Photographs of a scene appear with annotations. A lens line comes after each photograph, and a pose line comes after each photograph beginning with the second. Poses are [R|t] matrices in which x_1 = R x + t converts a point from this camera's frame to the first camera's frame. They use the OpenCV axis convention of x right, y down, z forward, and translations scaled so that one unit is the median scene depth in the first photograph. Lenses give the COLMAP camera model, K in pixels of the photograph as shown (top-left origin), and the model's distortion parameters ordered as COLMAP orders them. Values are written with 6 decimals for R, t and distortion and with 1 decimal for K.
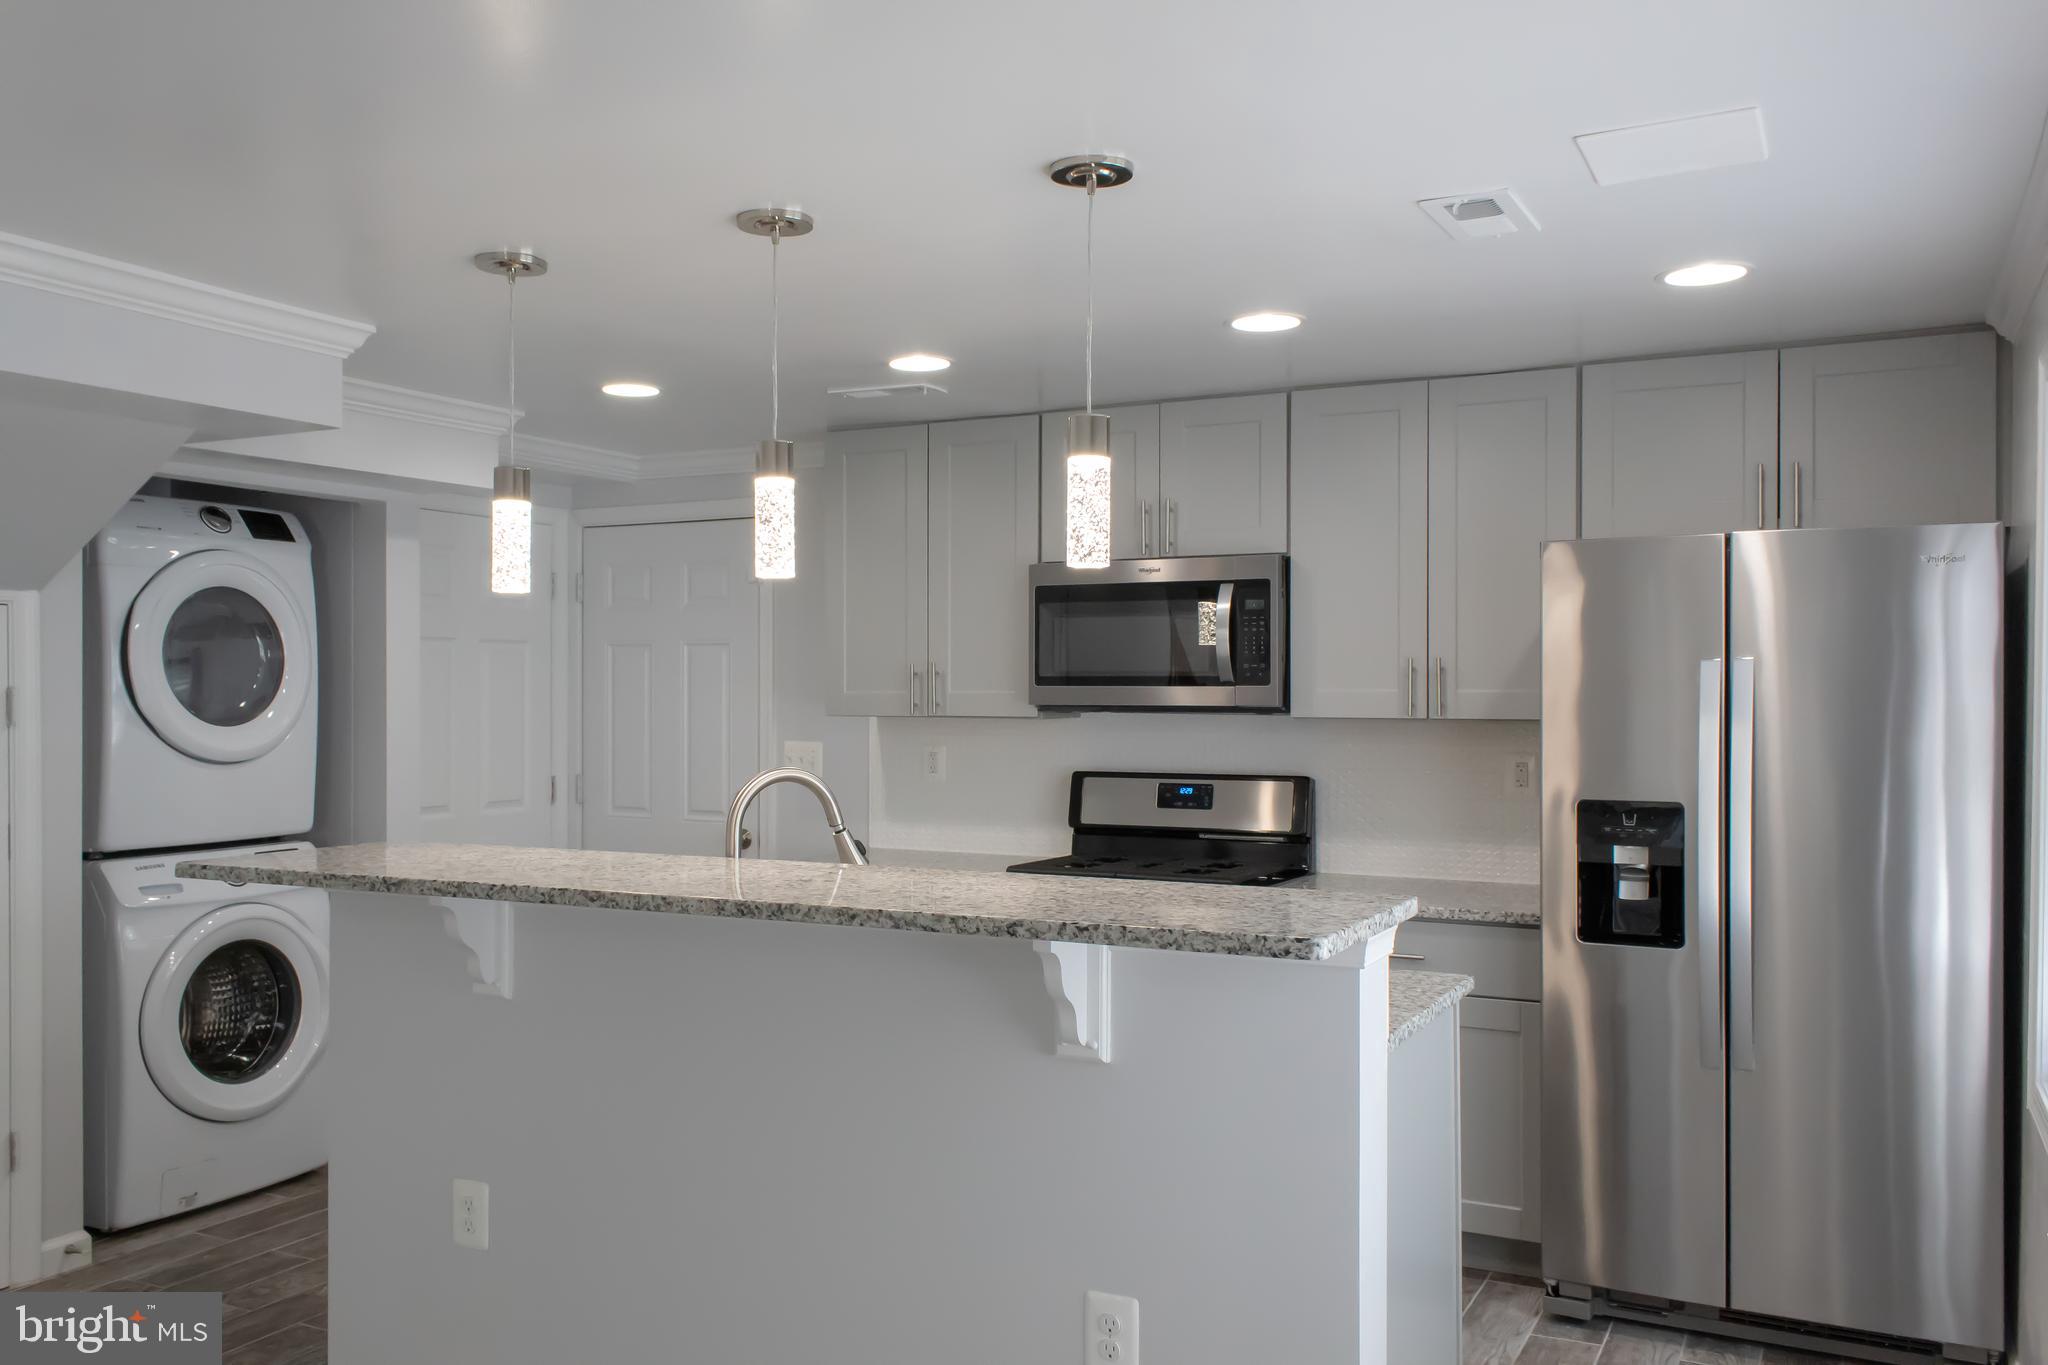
lens RADIAL K [[1678.7, 0, 1024.0], [0, 1678.7, 682.5], [0, 0, 1]] dist [0.032550, -0.004915]
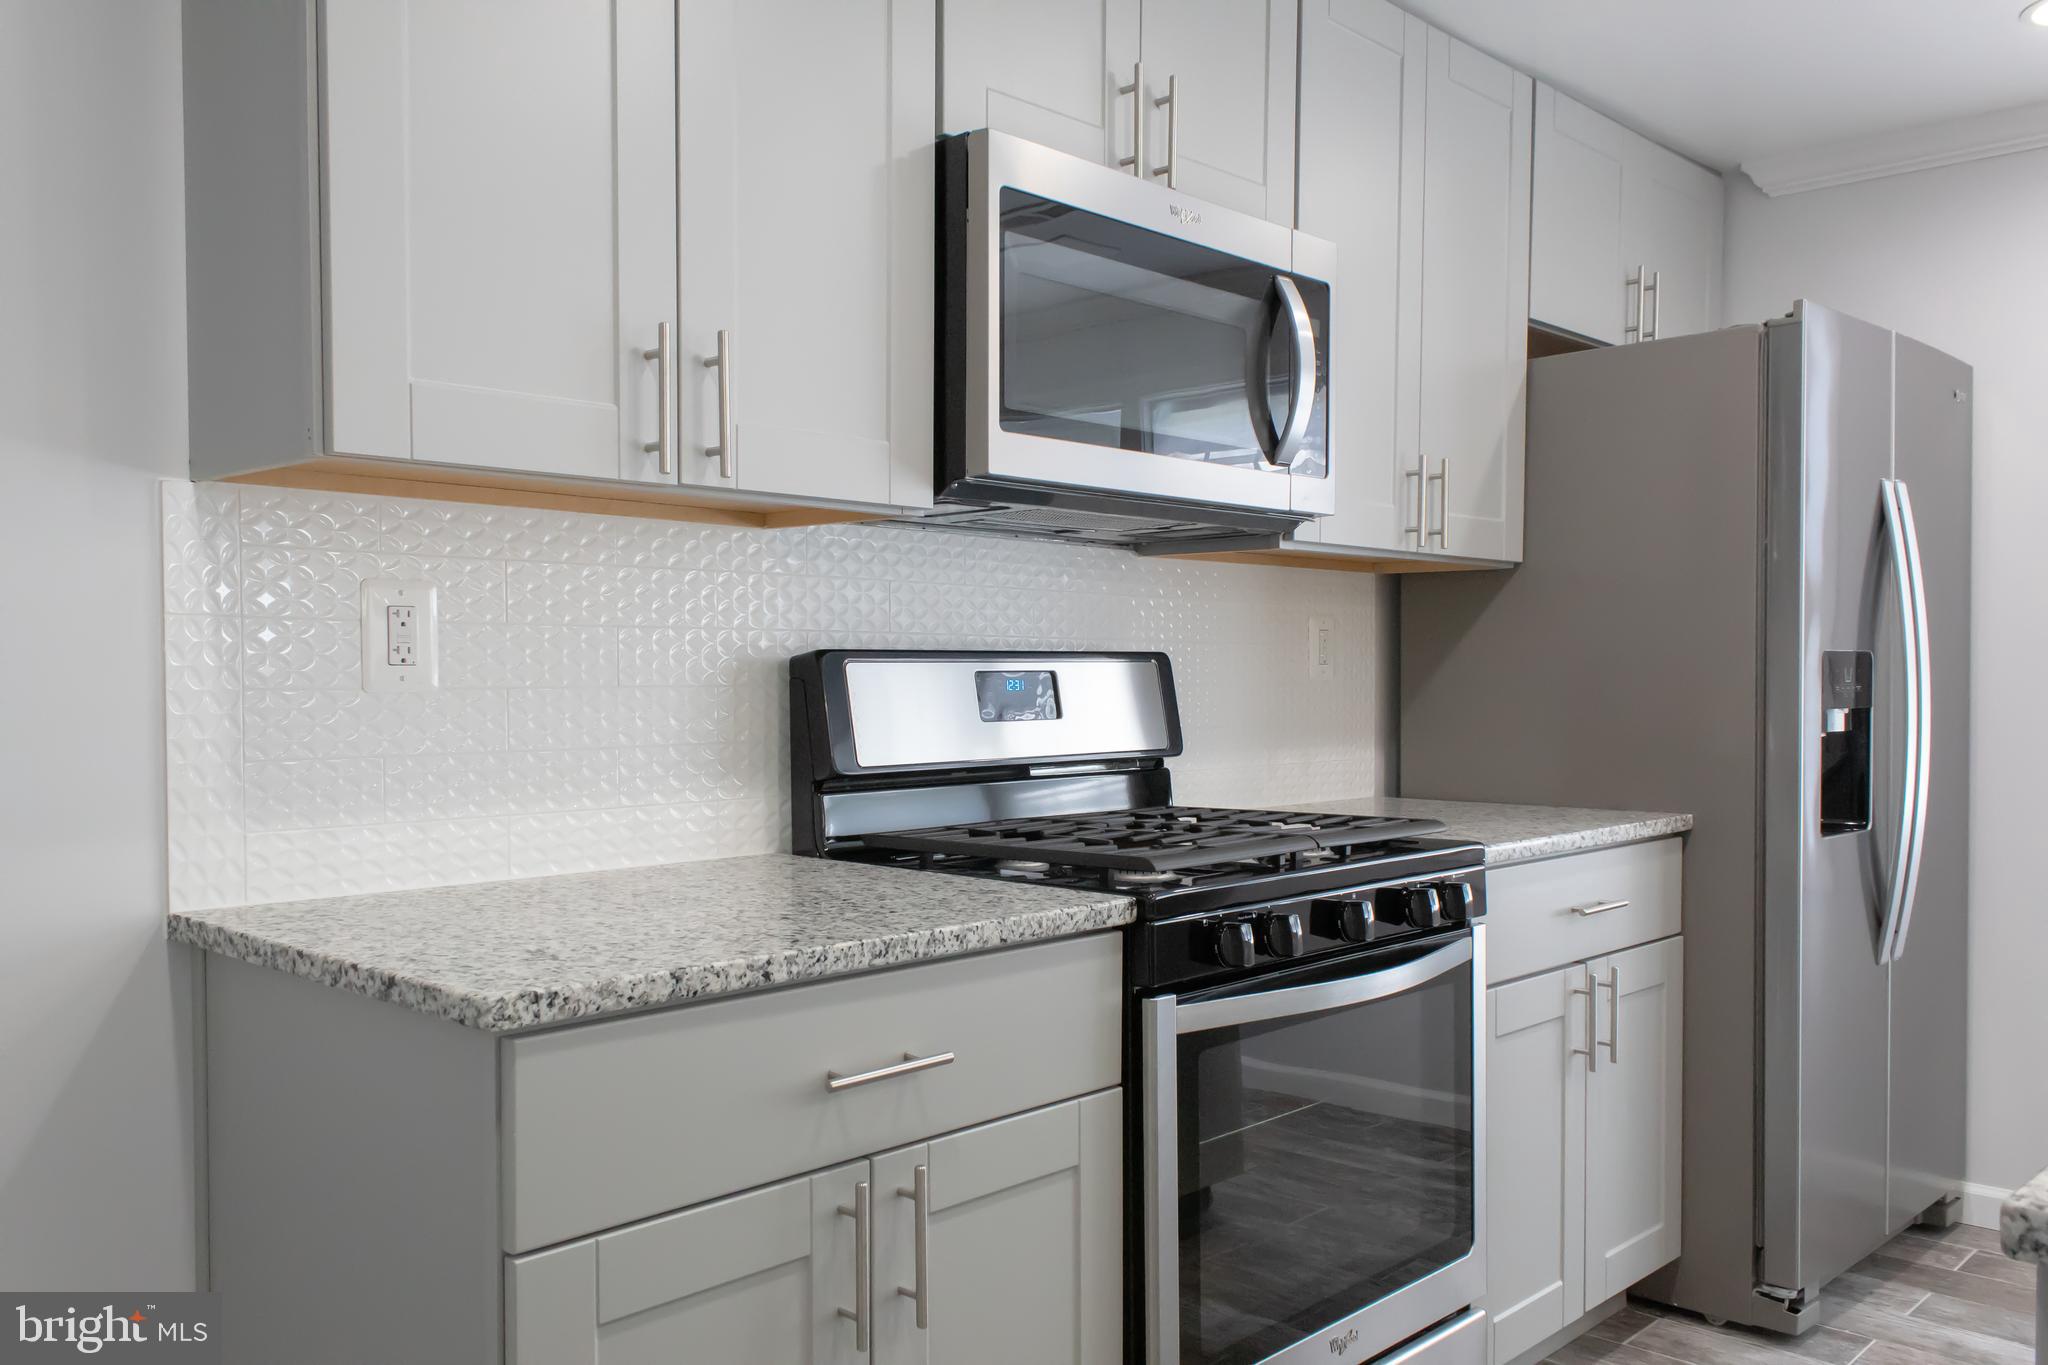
lens RADIAL K [[1682.3, 0, 1019.0], [0, 1682.3, 725.6], [0, 0, 1]] dist [0.027379, -0.004005]
pose [[0.280259, -0.028670, 0.959496, -0.500429], [-0.003331, 0.999519, 0.030839, 0.079954], [-0.959919, -0.011839, 0.280028, 1.120420]]
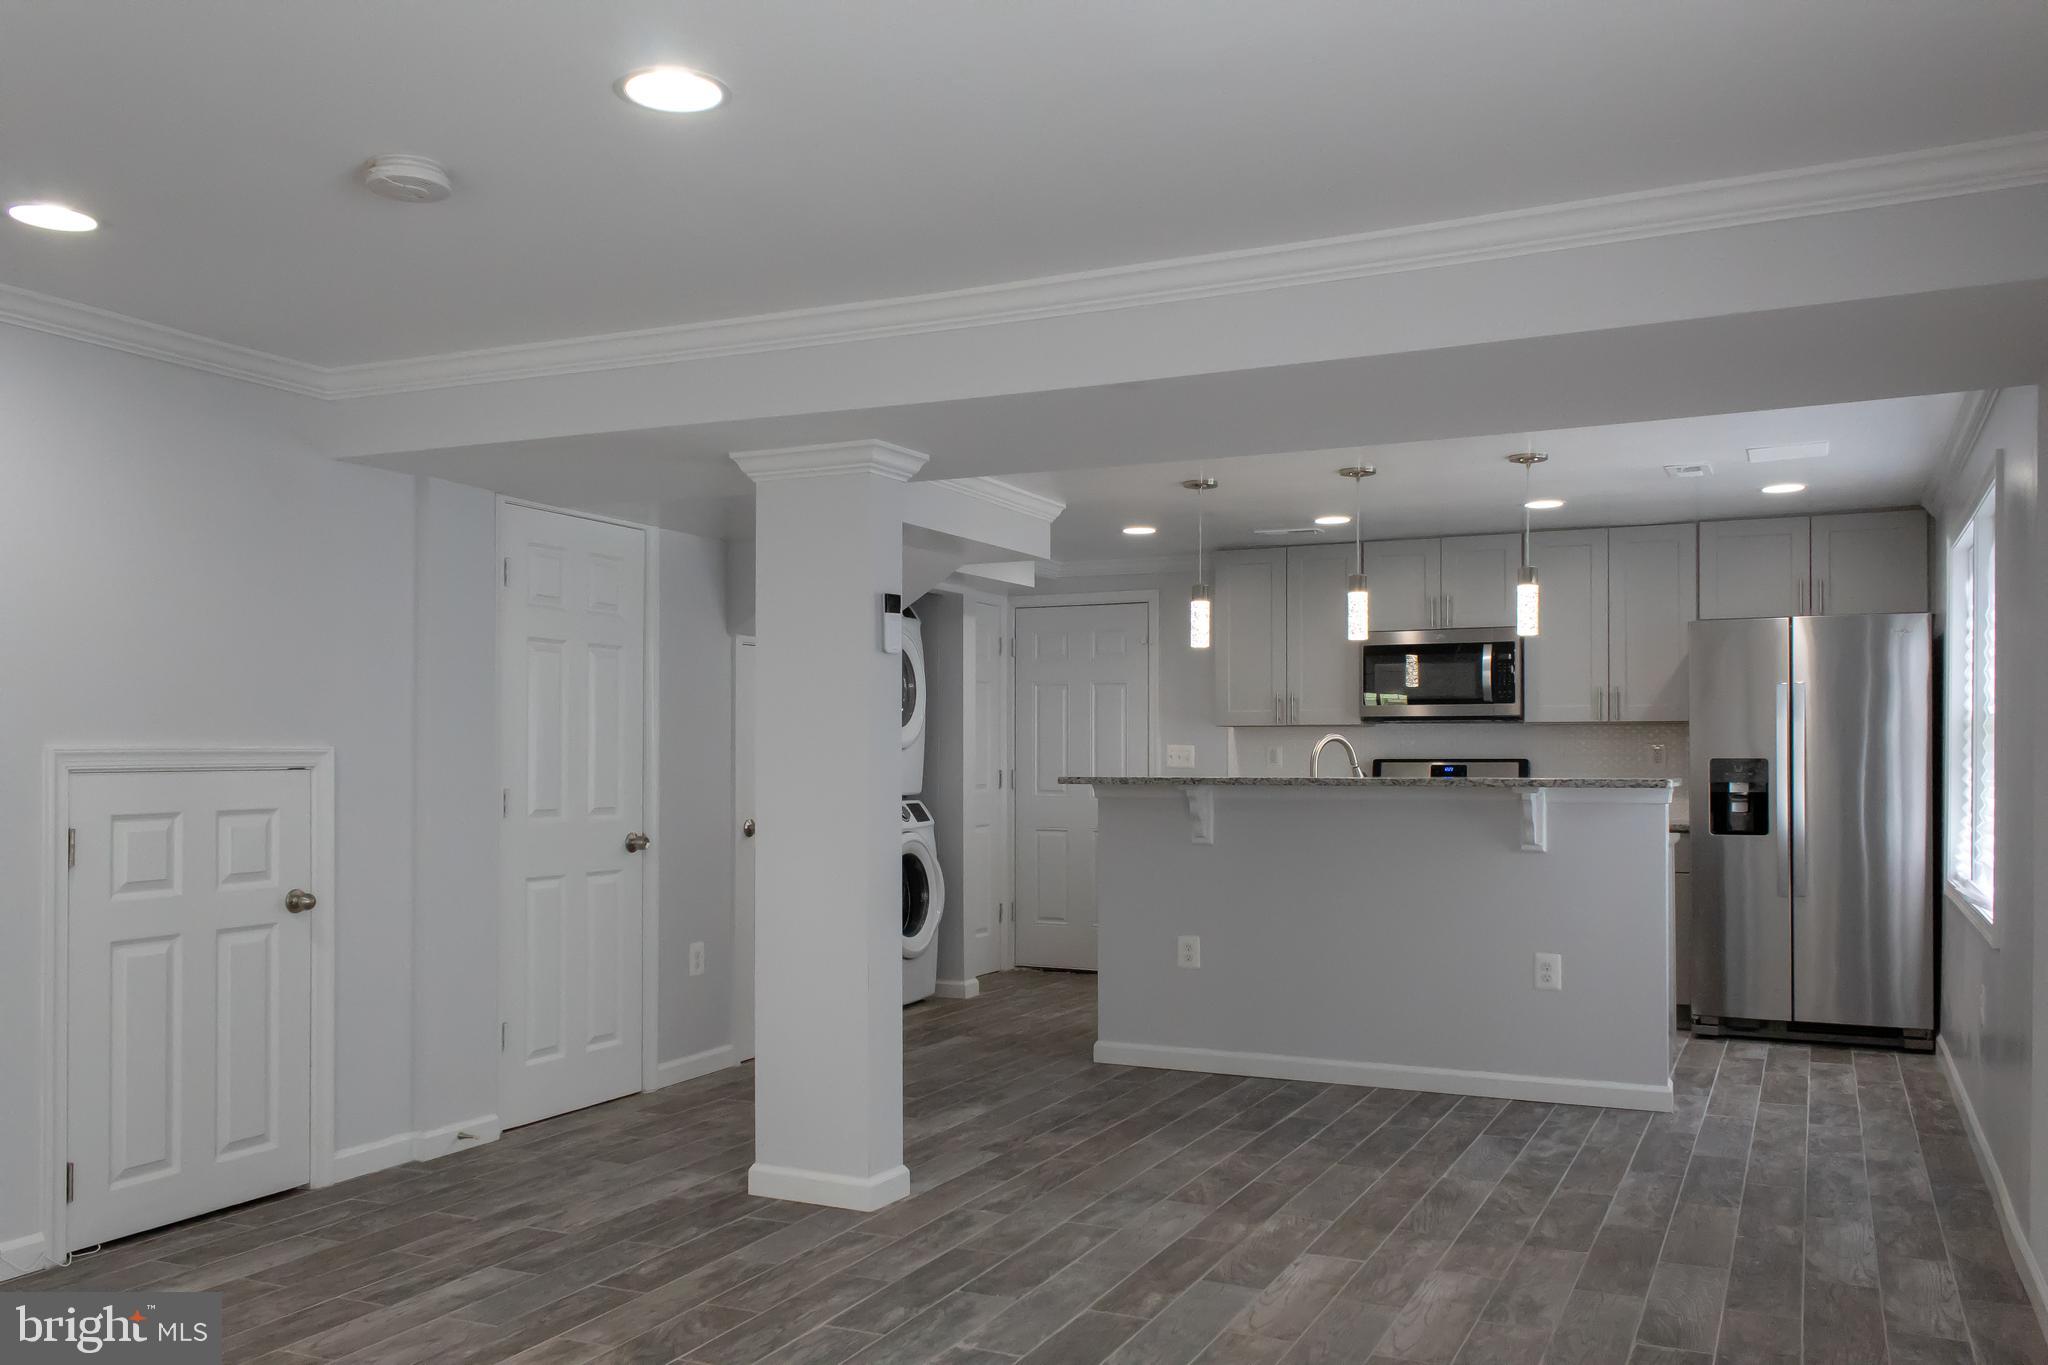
lens RADIAL K [[1682.3, 0, 1019.0], [0, 1682.3, 725.6], [0, 0, 1]] dist [0.027379, -0.004005]
pose [[0.999554, 0.000162, 0.029863, -0.492326], [0.000269, 0.999896, -0.014418, 0.059013], [-0.029862, 0.014420, 0.999450, -0.851159]]
